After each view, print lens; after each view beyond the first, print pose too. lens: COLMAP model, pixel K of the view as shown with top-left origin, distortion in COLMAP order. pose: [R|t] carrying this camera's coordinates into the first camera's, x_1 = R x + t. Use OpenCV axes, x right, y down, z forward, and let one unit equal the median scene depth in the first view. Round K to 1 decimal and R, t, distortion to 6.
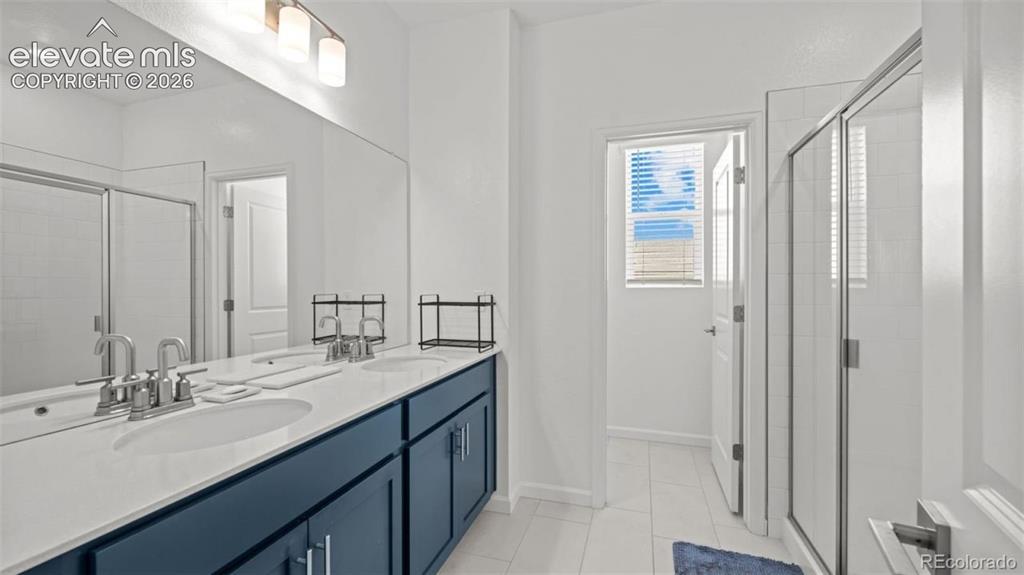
lens RADIAL K [[415.1, 0, 519.2], [0, 415.1, 289.8], [0, 0, 1]] dist [-0.001243, 0.000232]
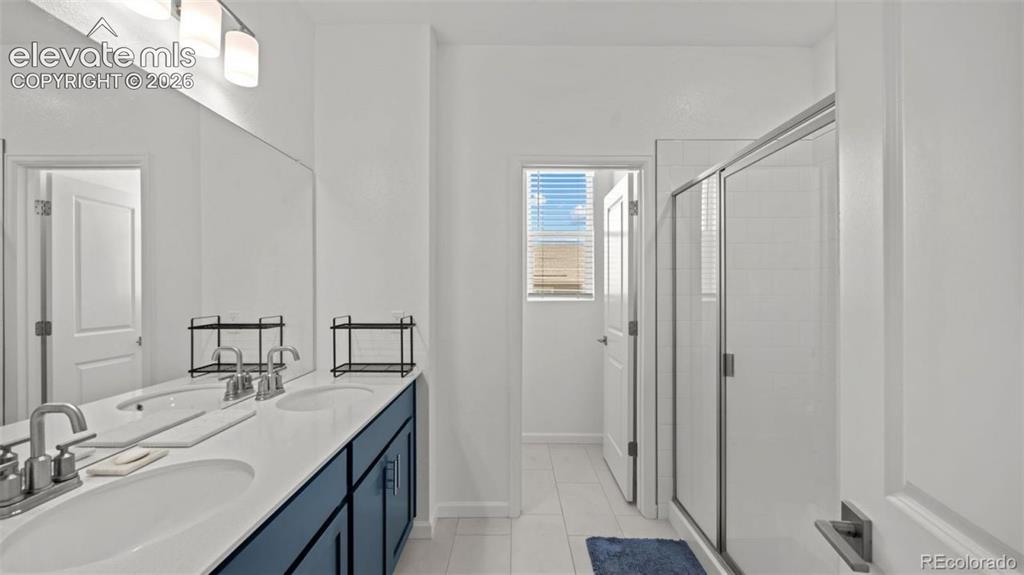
lens RADIAL K [[415.1, 0, 512.5], [0, 415.1, 286.2], [0, 0, 1]] dist [-0.001243, 0.000232]
pose [[0.954601, 0.001963, 0.297881, -0.140395], [-0.000757, 0.999991, -0.004163, -0.057016], [-0.297887, 0.003749, 0.954594, 0.000860]]
